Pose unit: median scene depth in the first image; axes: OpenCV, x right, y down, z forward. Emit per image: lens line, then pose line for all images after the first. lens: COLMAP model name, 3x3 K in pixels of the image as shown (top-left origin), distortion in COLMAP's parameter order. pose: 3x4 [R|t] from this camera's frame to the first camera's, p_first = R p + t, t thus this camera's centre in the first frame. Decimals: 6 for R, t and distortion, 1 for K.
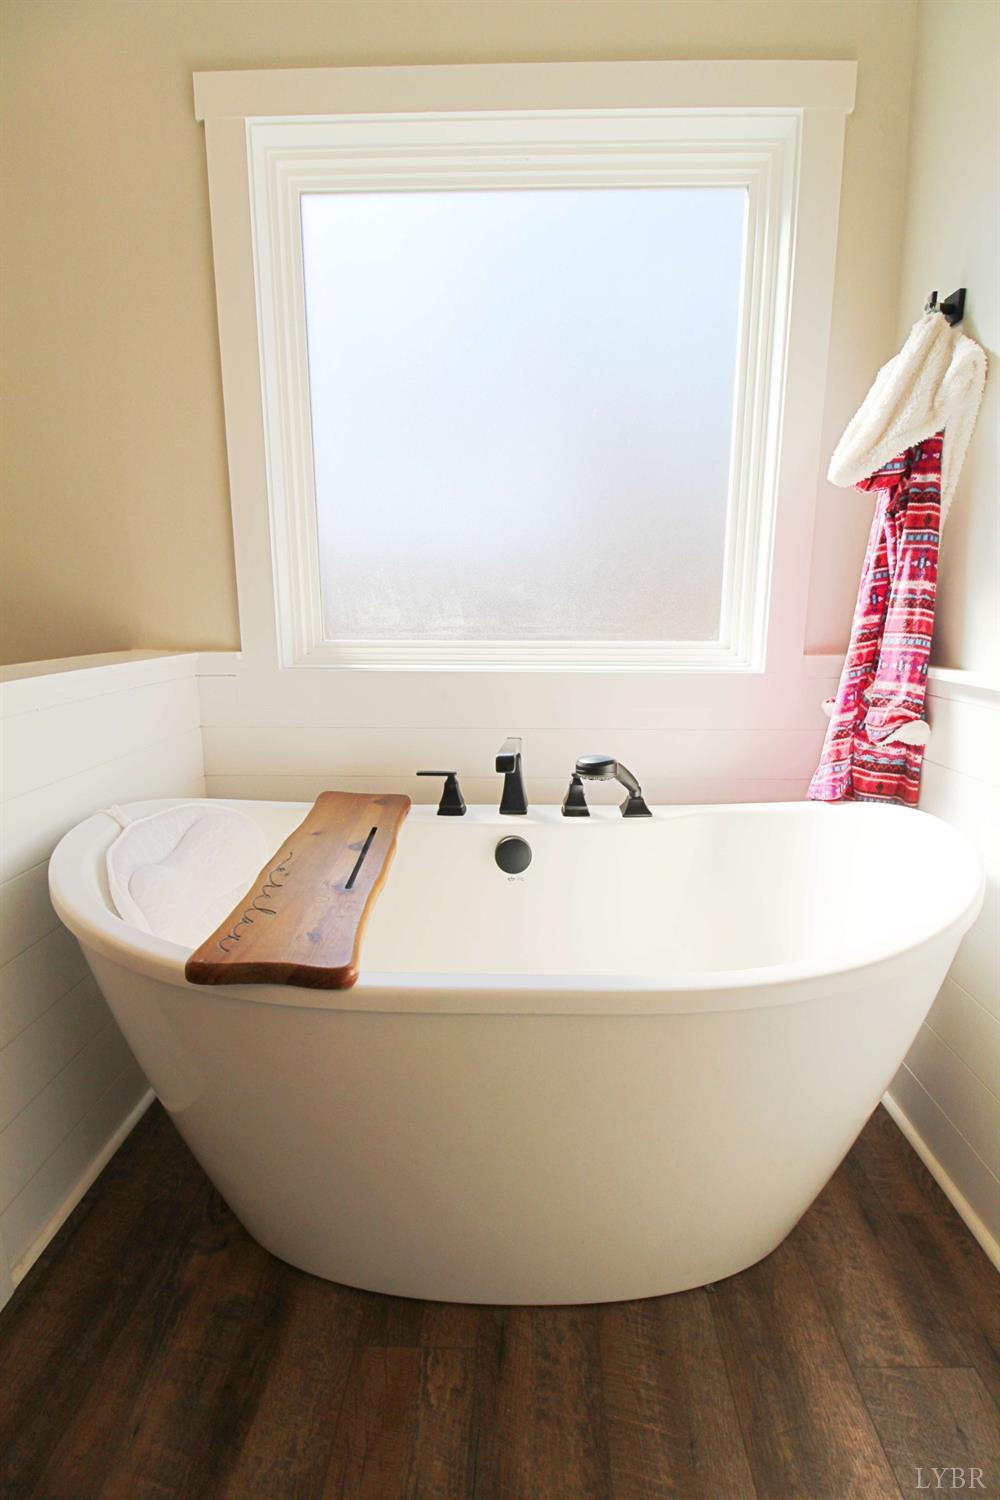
lens RADIAL K [[694.7, 0, 515.0], [0, 694.7, 749.4], [0, 0, 1]] dist [0.000230, -0.012424]
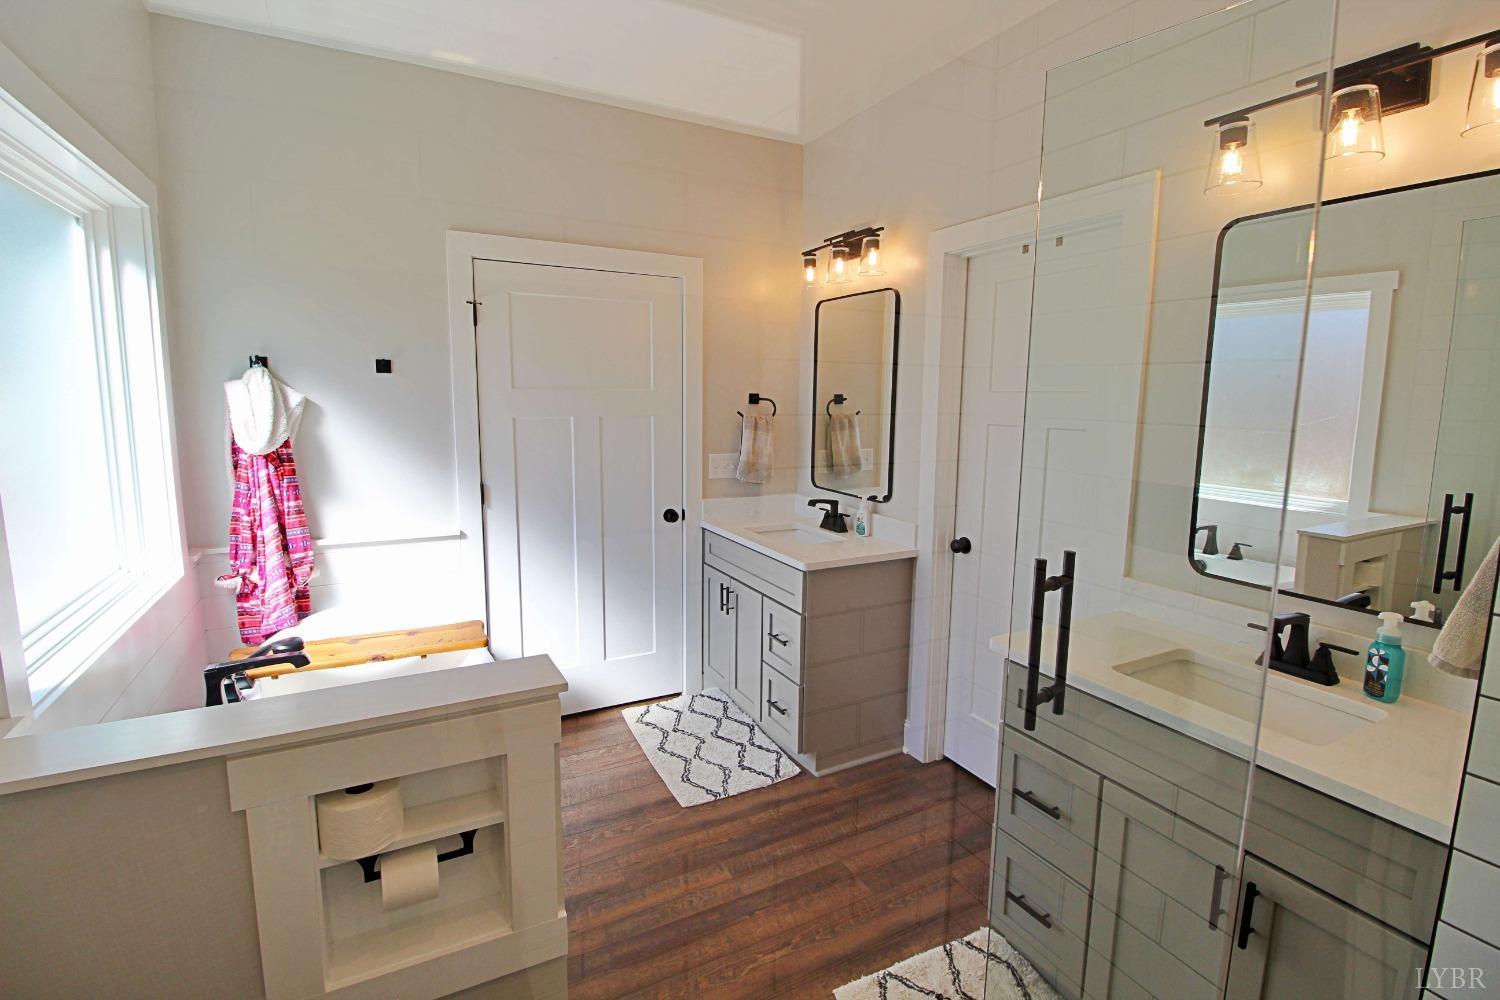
lens RADIAL K [[694.7, 0, 749.3], [0, 694.7, 485.0], [0, 0, 1]] dist [0.000230, -0.012424]
pose [[-0.493605, -0.121029, 0.861224, -1.704934], [0.168848, 0.958090, 0.231416, -0.517595], [-0.853138, 0.259644, -0.452483, 0.776452]]
